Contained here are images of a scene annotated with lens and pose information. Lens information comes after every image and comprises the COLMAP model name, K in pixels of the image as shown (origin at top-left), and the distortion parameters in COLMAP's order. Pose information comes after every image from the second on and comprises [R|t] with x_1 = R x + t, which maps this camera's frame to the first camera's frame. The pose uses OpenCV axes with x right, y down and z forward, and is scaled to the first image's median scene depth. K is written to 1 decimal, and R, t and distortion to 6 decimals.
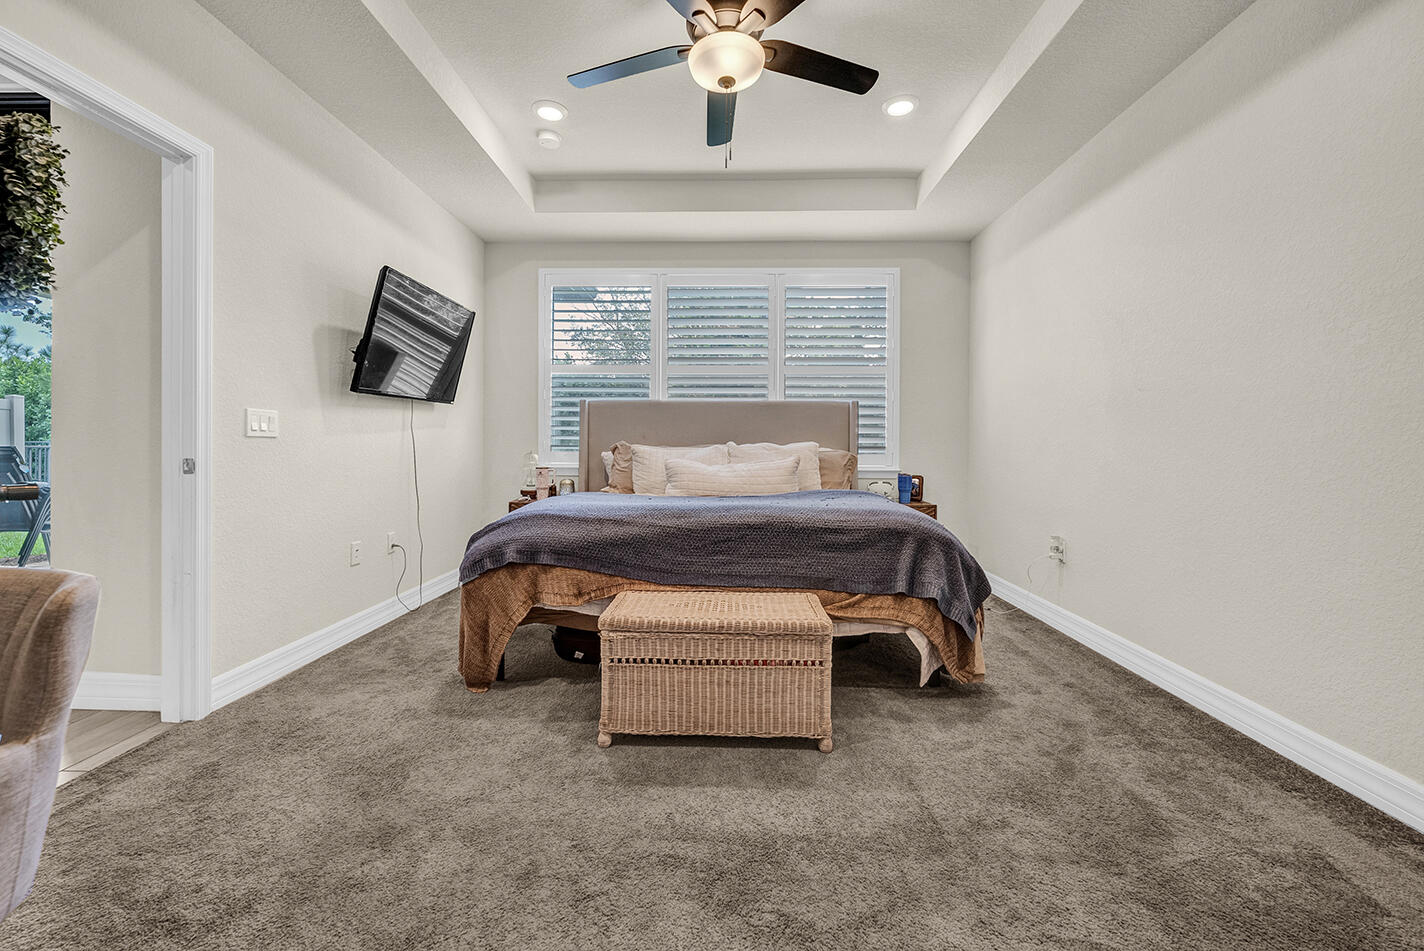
lens RADIAL K [[580.7, 0, 711.9], [0, 580.7, 465.5], [0, 0, 1]] dist [-0.004677, -0.001319]
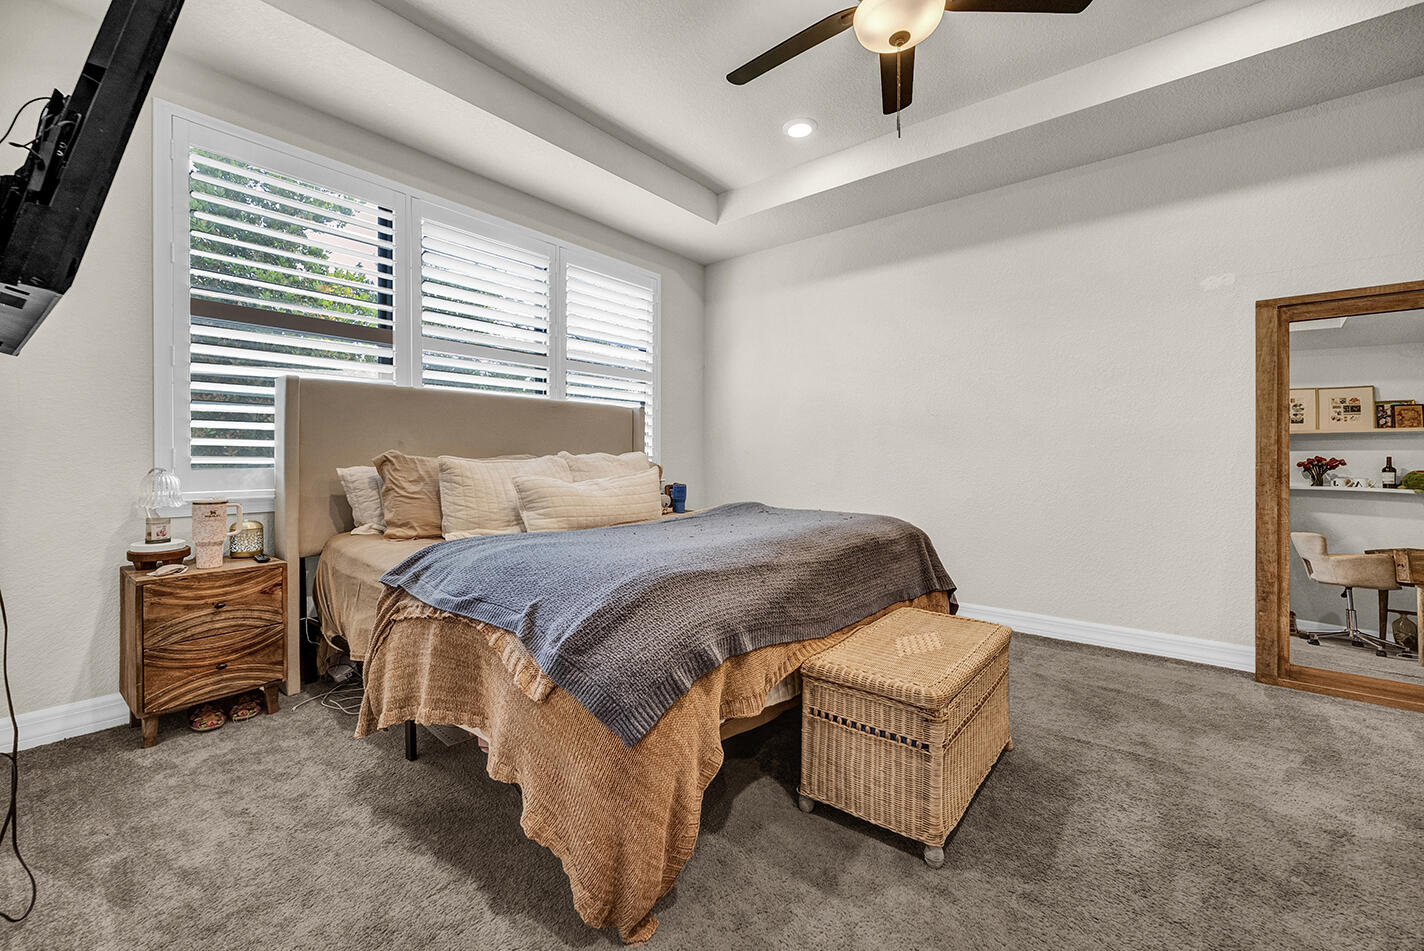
lens RADIAL K [[580.7, 0, 711.3], [0, 580.7, 464.9], [0, 0, 1]] dist [-0.004677, -0.001319]
pose [[0.611403, -0.019274, 0.791085, -0.482874], [0.029644, 0.999559, 0.001442, -0.018691], [-0.790764, 0.022570, 0.611705, 0.395991]]
